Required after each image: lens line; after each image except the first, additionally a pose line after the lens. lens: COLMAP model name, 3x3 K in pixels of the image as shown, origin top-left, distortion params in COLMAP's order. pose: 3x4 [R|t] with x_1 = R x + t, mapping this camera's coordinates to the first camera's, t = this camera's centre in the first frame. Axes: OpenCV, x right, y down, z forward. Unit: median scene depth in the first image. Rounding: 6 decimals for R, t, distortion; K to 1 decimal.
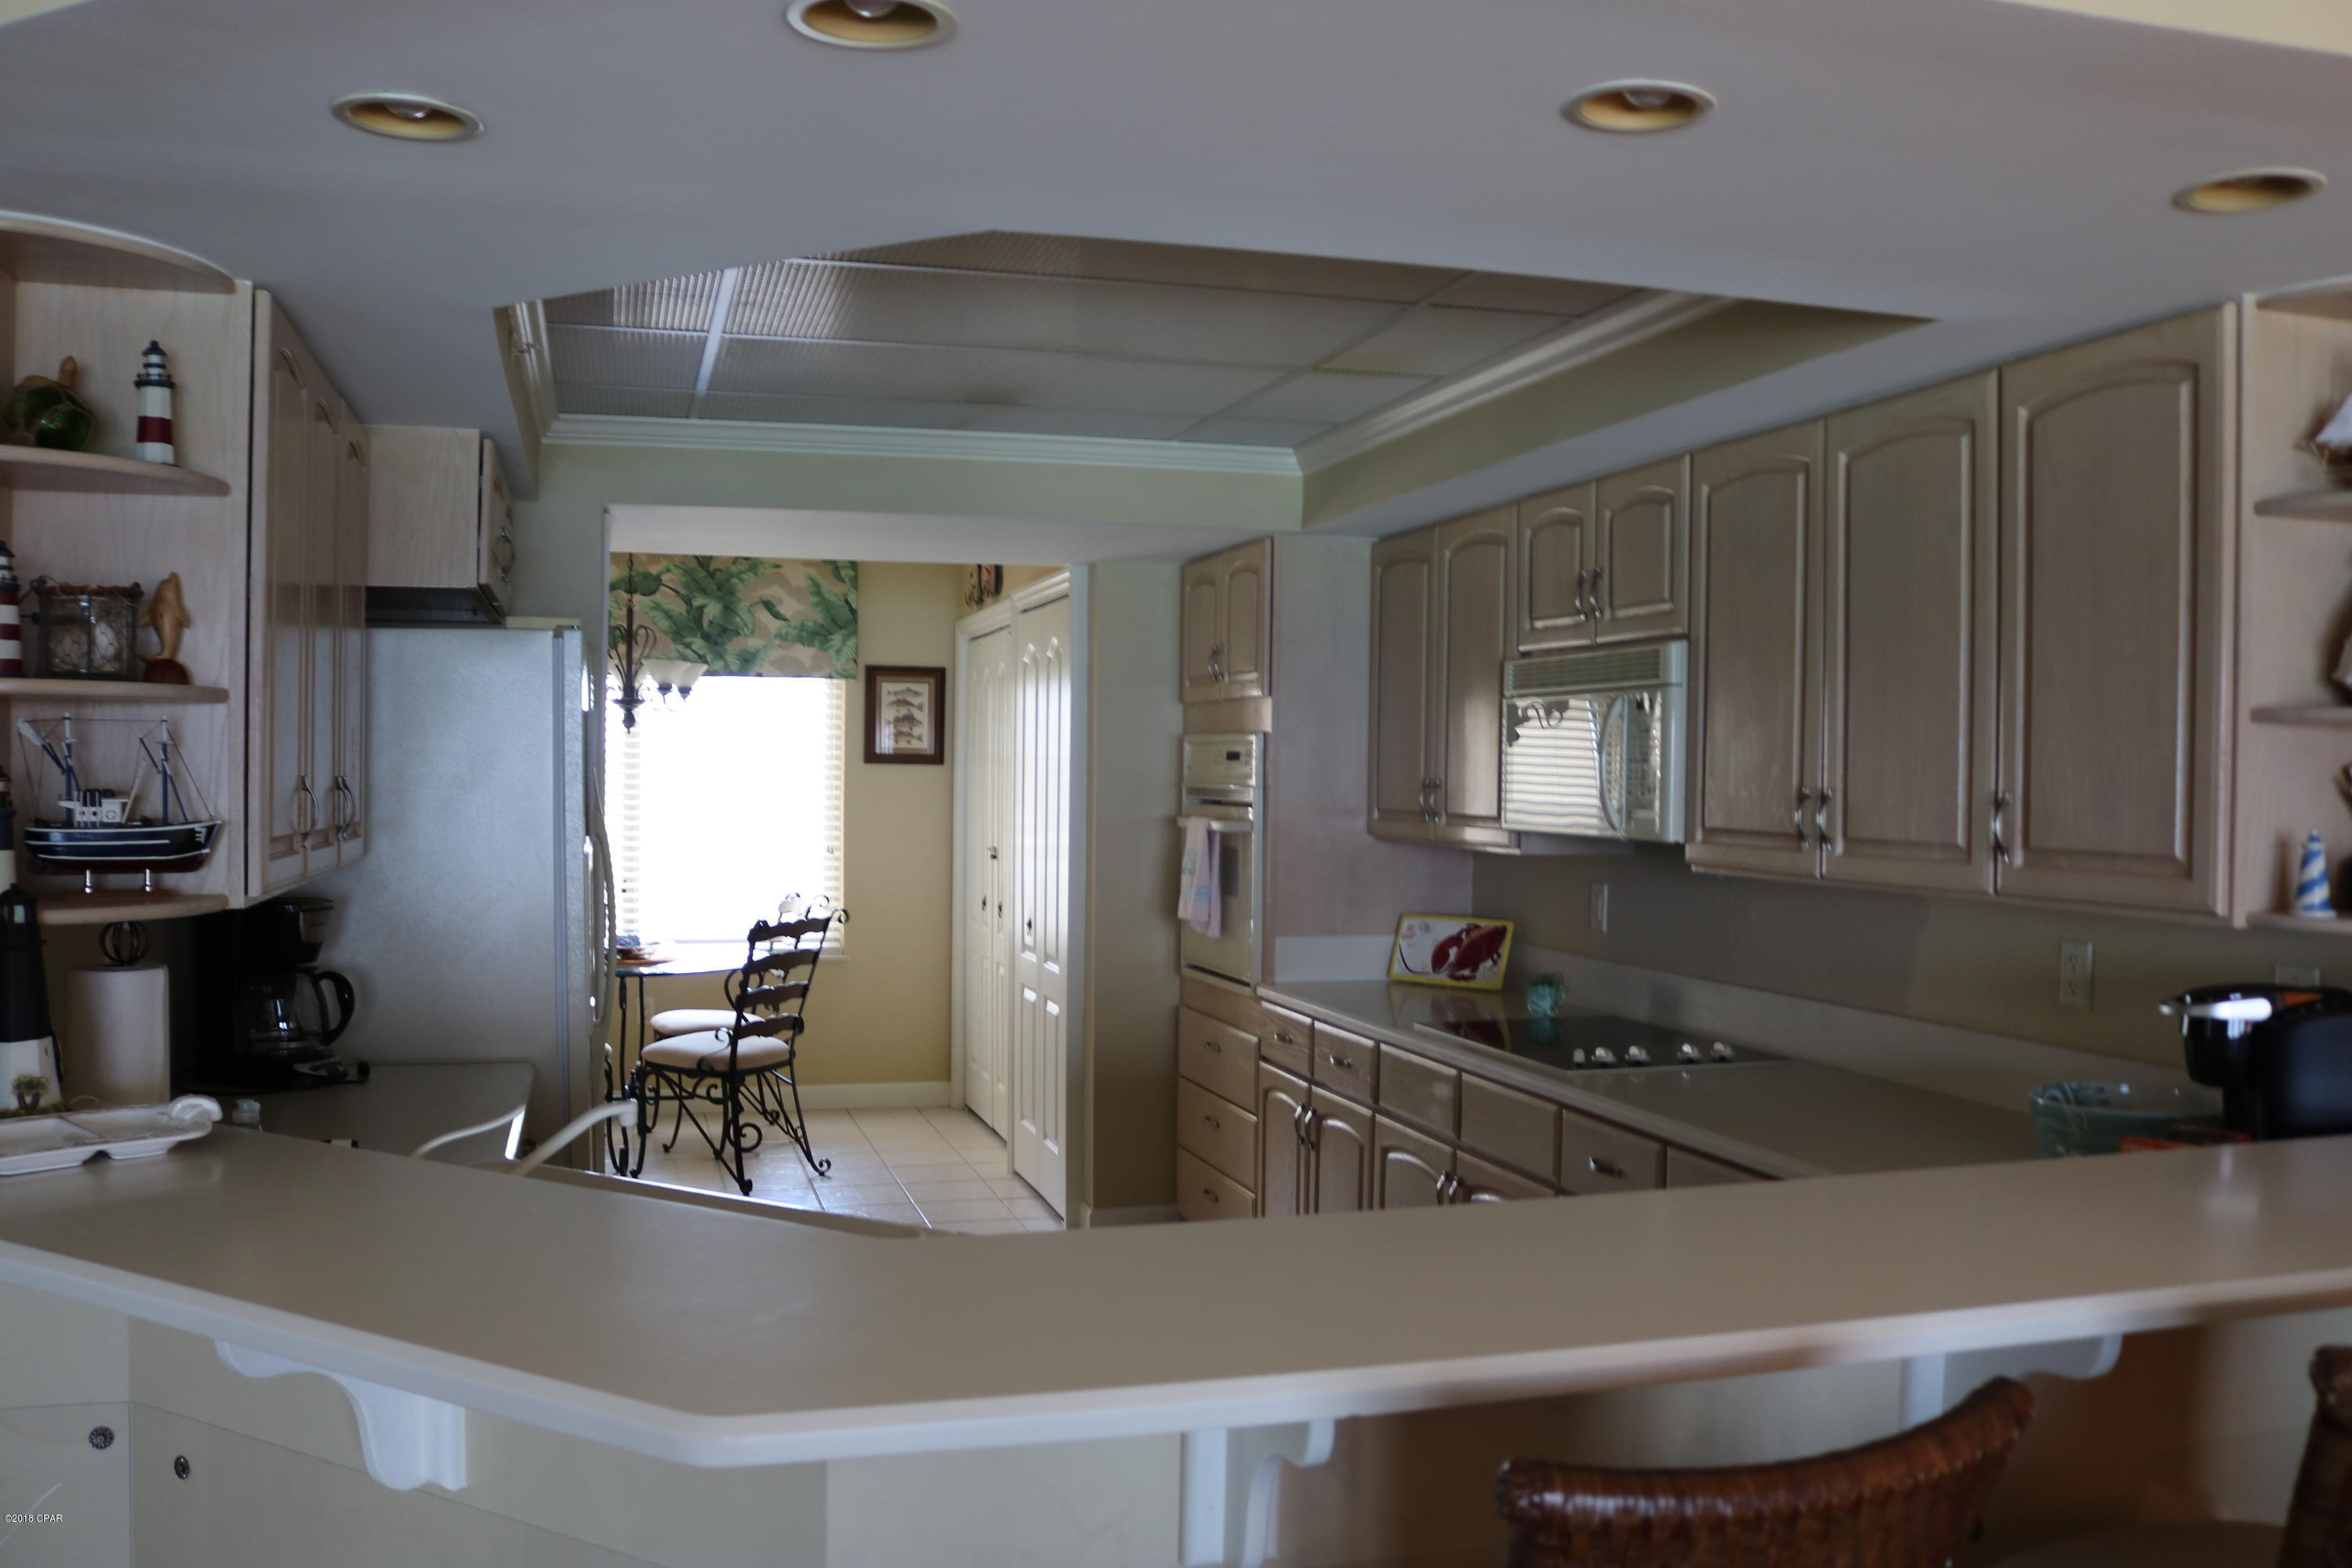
lens RADIAL K [[1904.4, 0, 1158.0], [0, 1904.4, 802.7], [0, 0, 1]] dist [-0.163772, 0.129319]
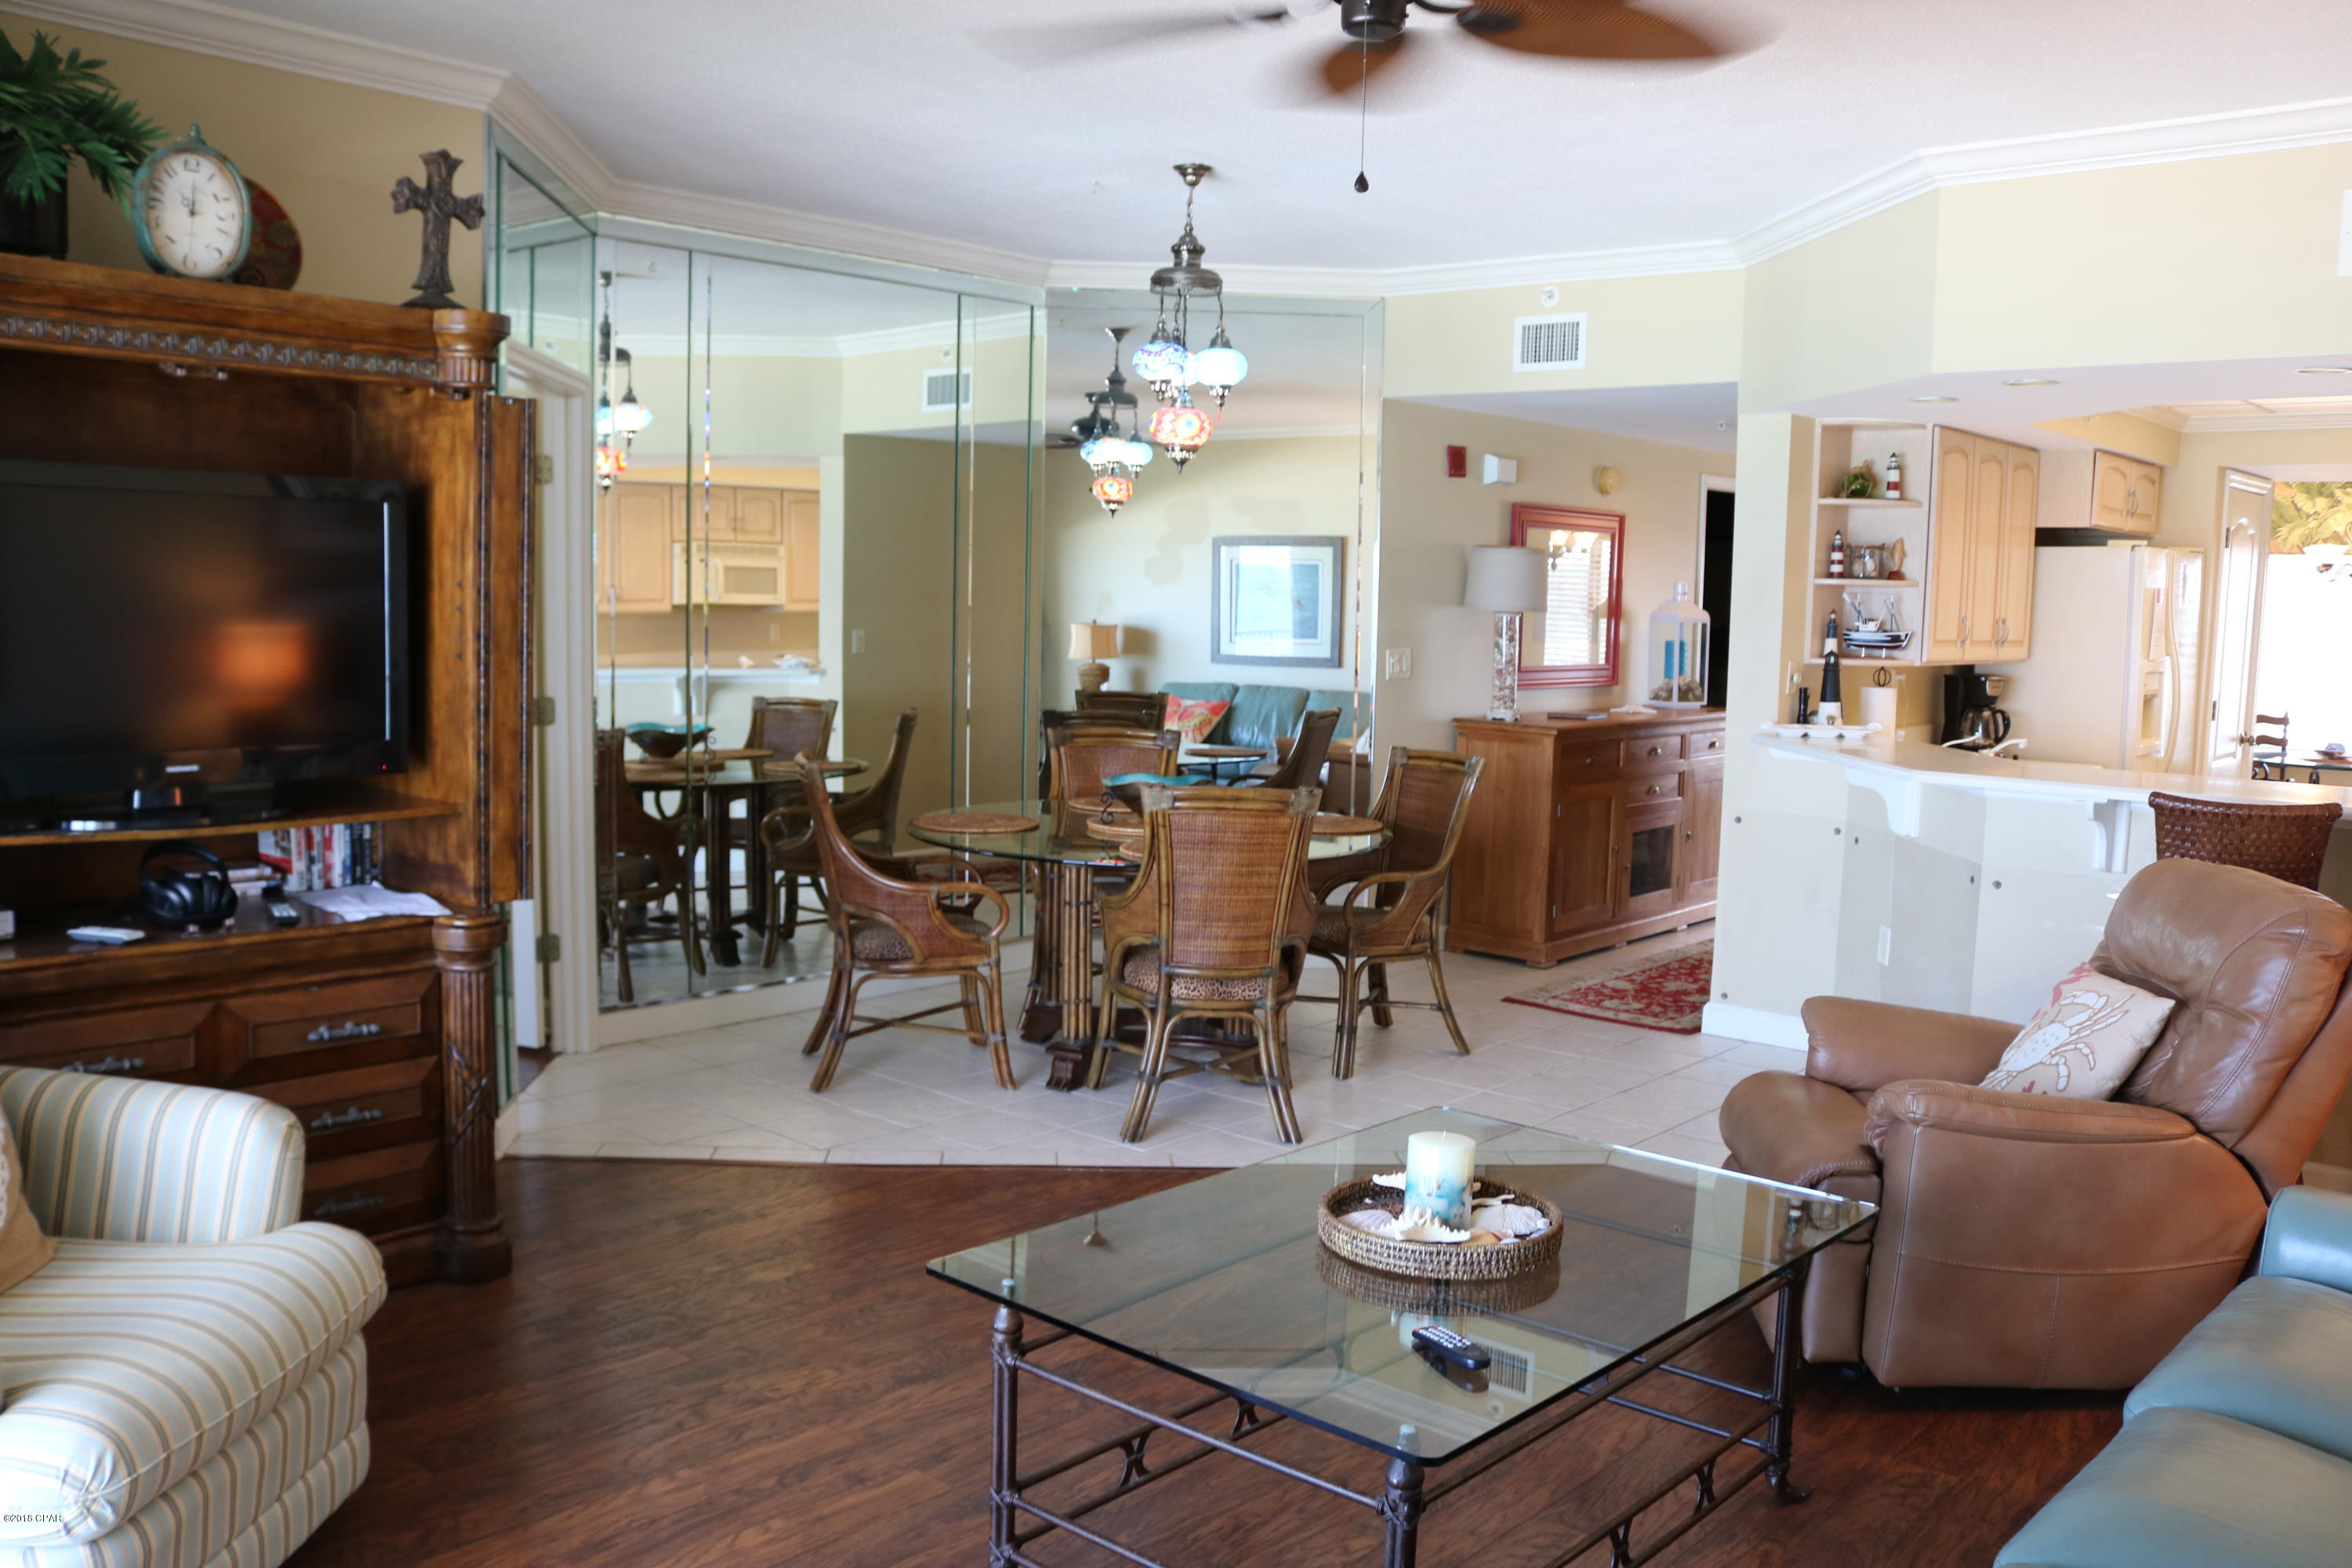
lens RADIAL K [[1904.4, 0, 1245.1], [0, 1904.4, 788.5], [0, 0, 1]] dist [-0.163772, 0.129319]
pose [[0.551085, 0.089899, -0.829593, 0.782458], [-0.030935, 0.995697, 0.087349, 0.018946], [0.833876, -0.022473, 0.551495, -0.831782]]
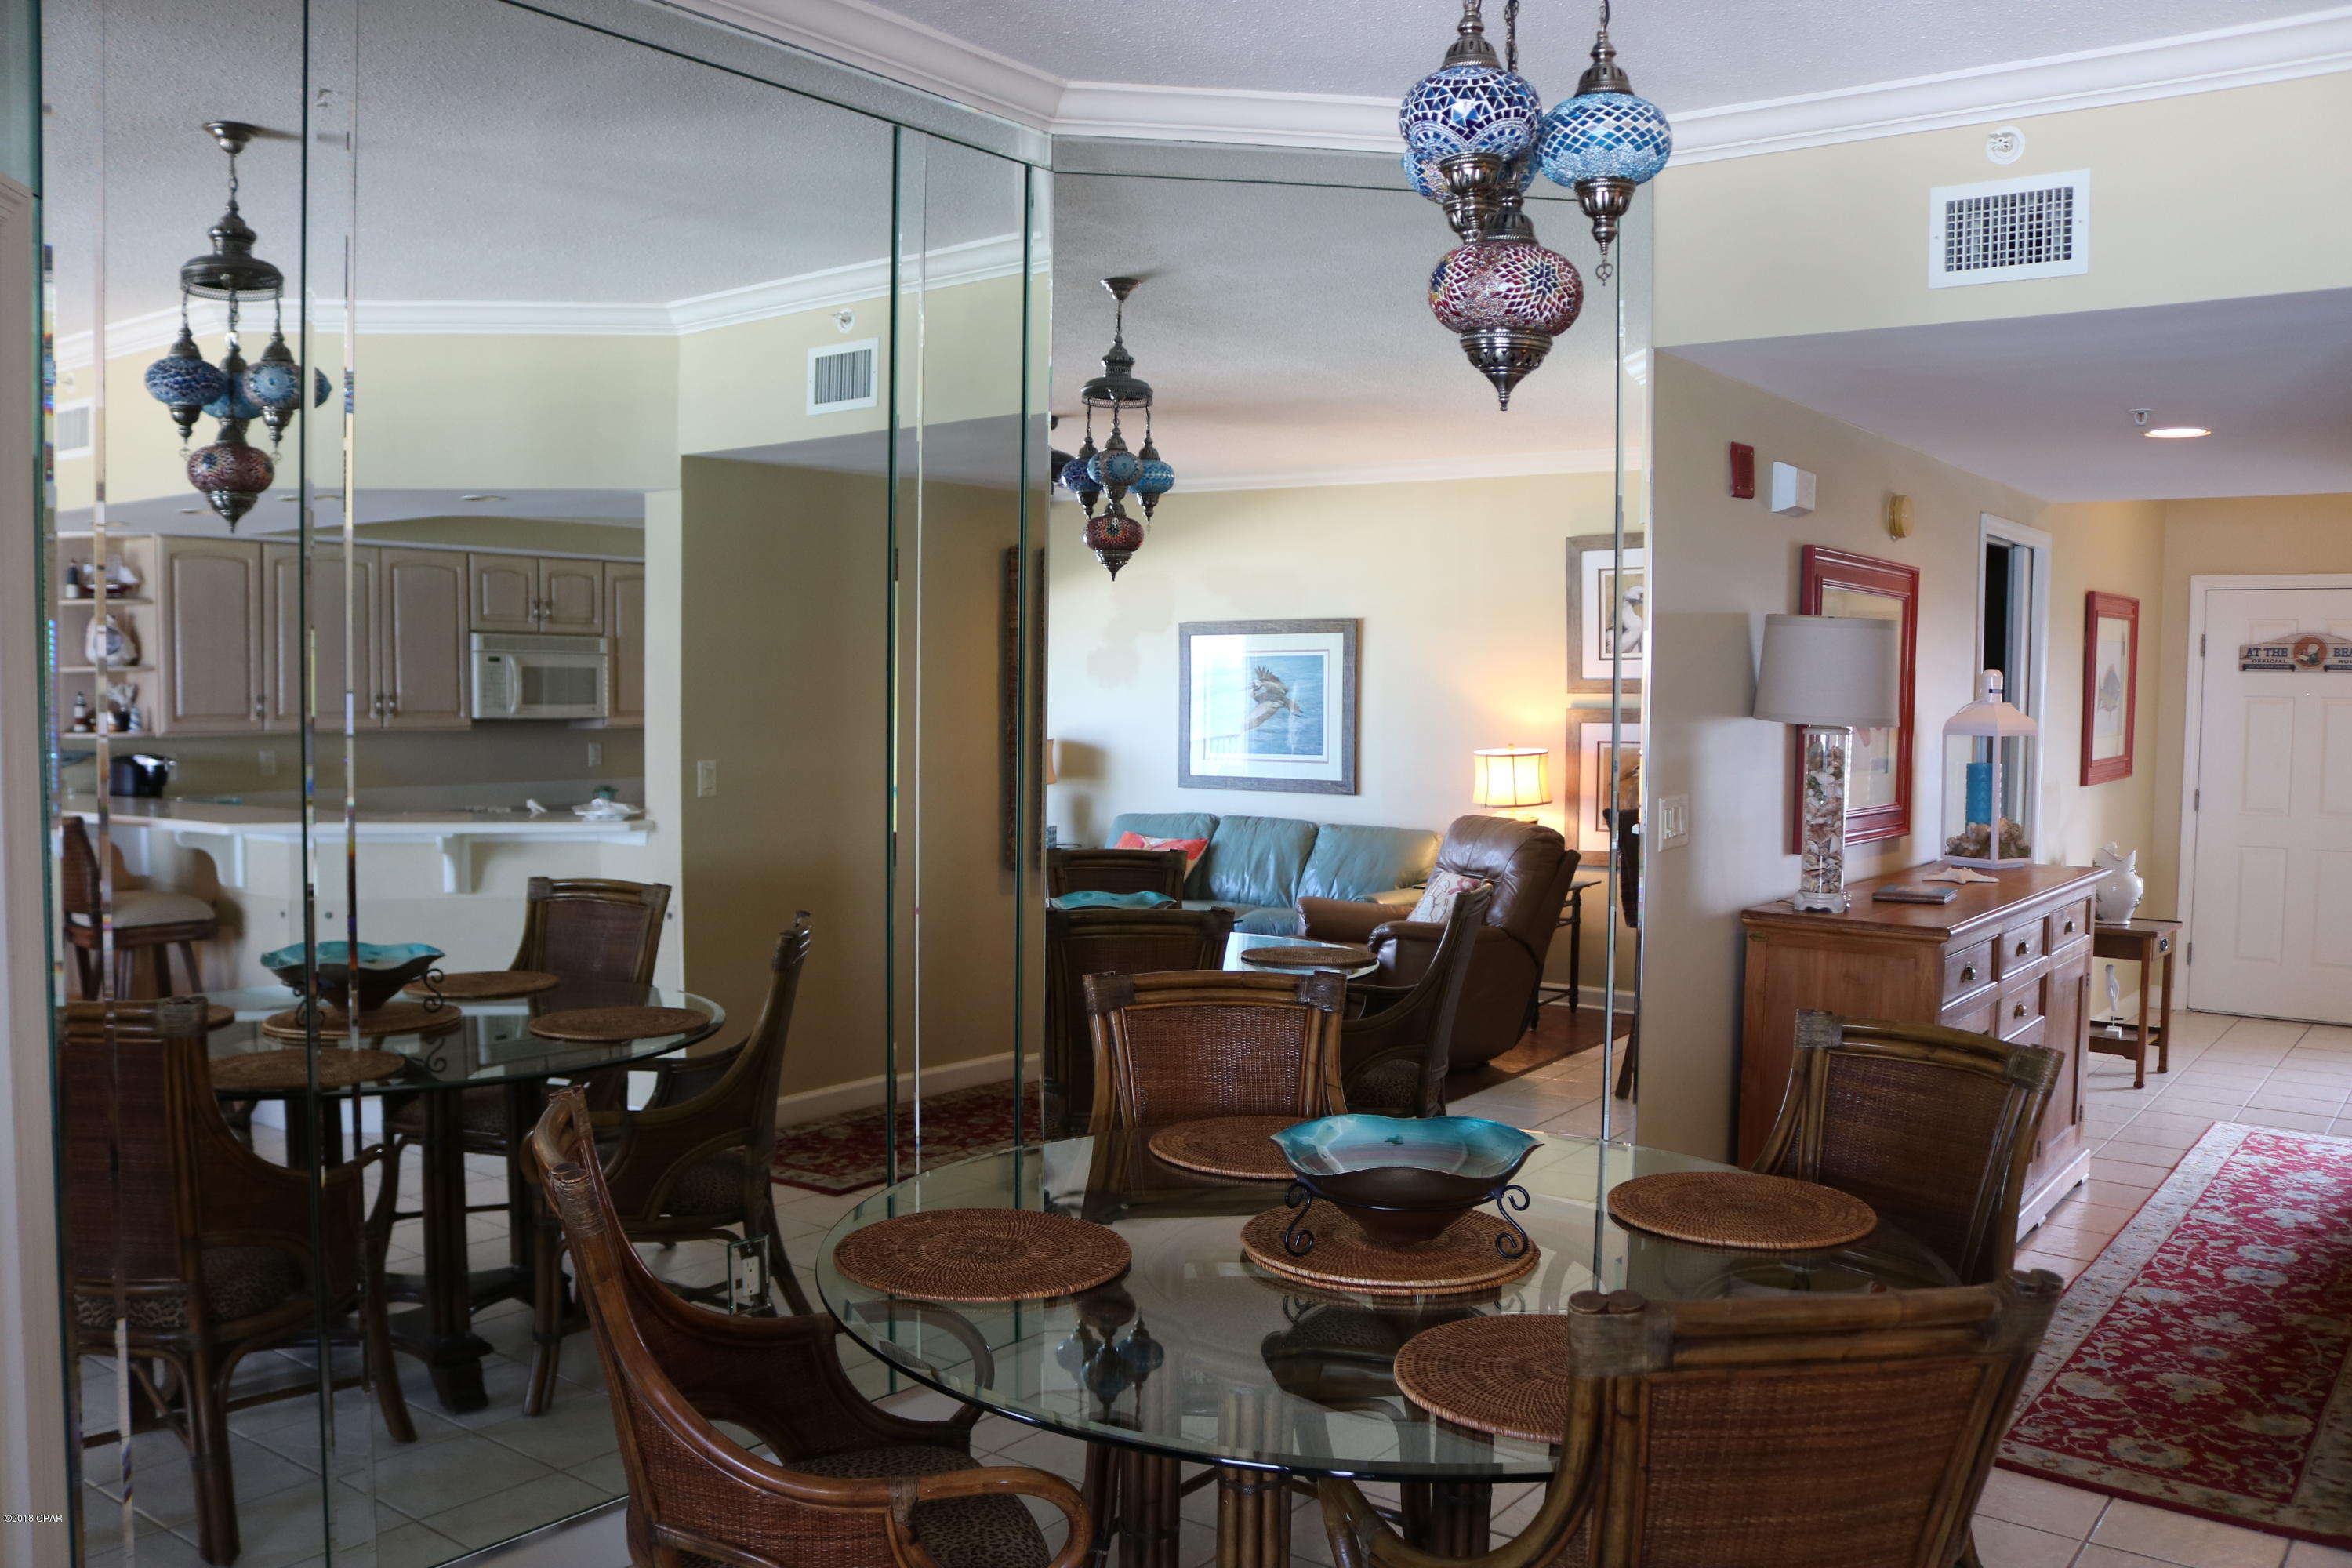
lens RADIAL K [[1904.4, 0, 1207.1], [0, 1904.4, 801.5], [0, 0, 1]] dist [-0.163772, 0.129319]
pose [[0.595512, 0.044341, -0.802121, -0.074350], [-0.019275, 0.998977, 0.040914, 0.004771], [0.803115, -0.008904, 0.595758, -0.478340]]
